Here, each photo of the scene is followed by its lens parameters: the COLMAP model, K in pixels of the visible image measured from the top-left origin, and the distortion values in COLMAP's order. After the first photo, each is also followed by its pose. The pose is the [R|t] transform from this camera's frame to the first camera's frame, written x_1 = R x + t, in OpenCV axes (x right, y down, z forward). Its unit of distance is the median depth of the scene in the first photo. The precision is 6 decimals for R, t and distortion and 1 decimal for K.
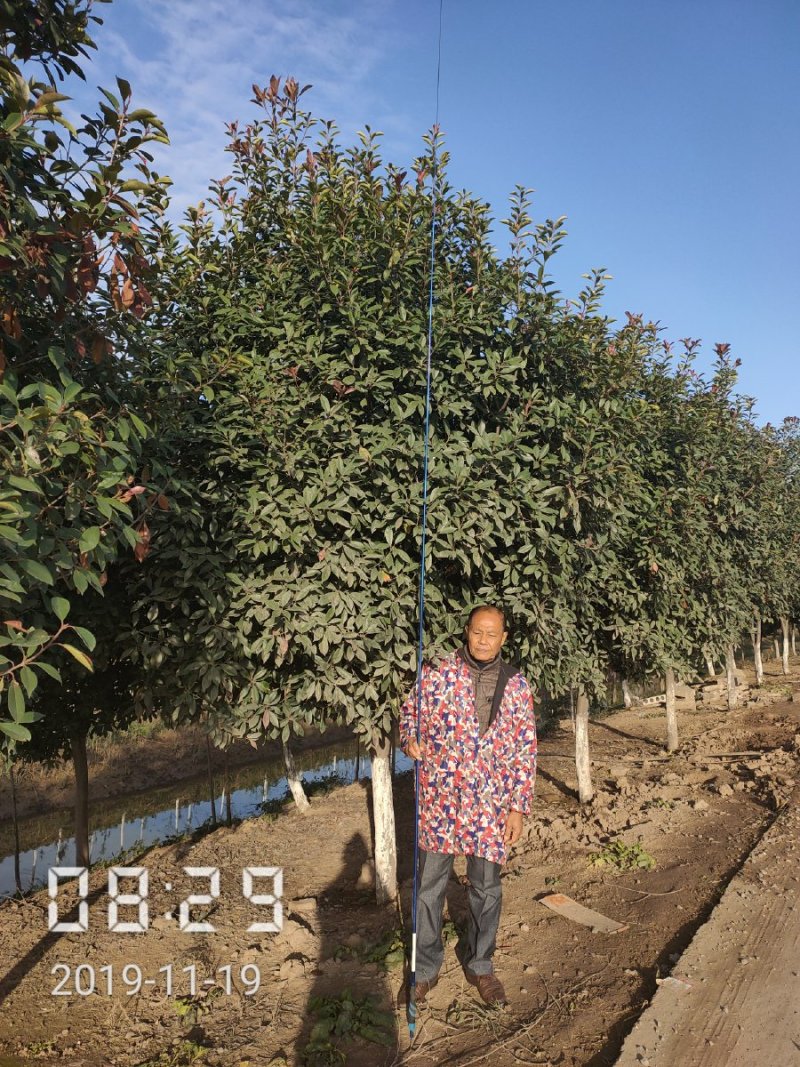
lens RADIAL K [[759.5, 0, 396.2], [0, 759.5, 536.3], [0, 0, 1]] dist [0.028645, -0.007006]
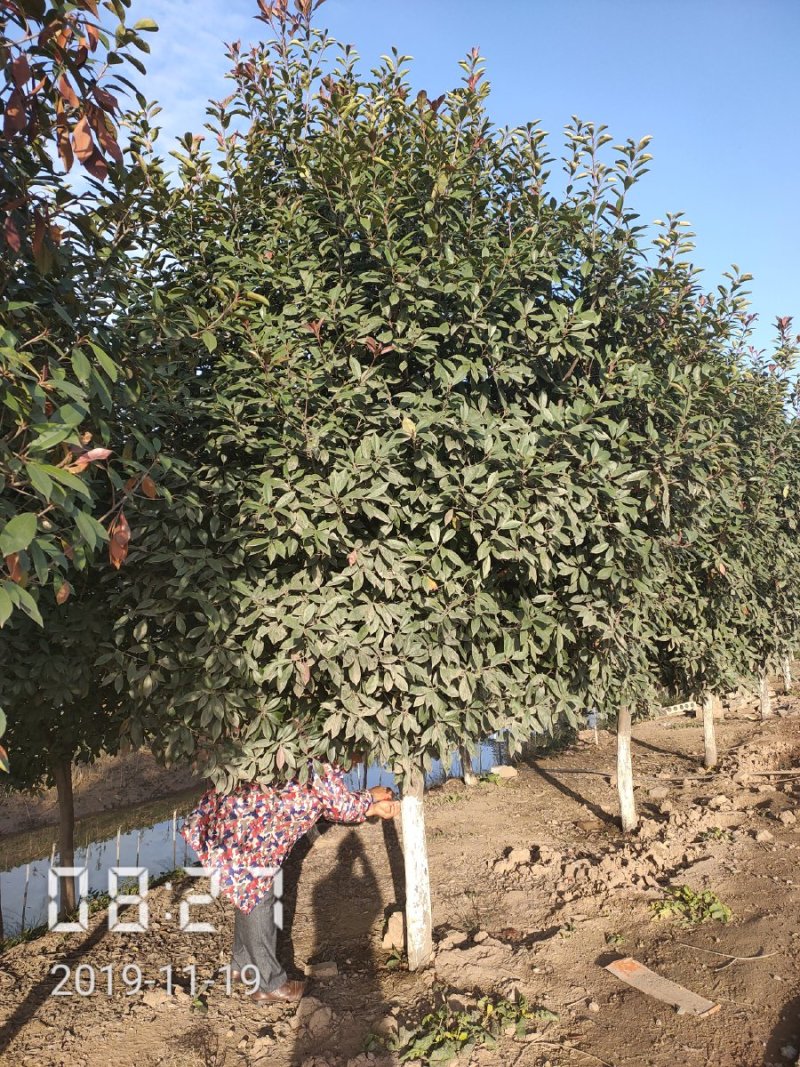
lens RADIAL K [[759.5, 0, 403.4], [0, 759.5, 532.6], [0, 0, 1]] dist [0.028645, -0.007006]
pose [[0.999892, -0.007257, 0.012744, -0.049942], [0.007363, 0.999938, -0.008305, 0.005183], [-0.012682, 0.008398, 0.999884, 0.188693]]
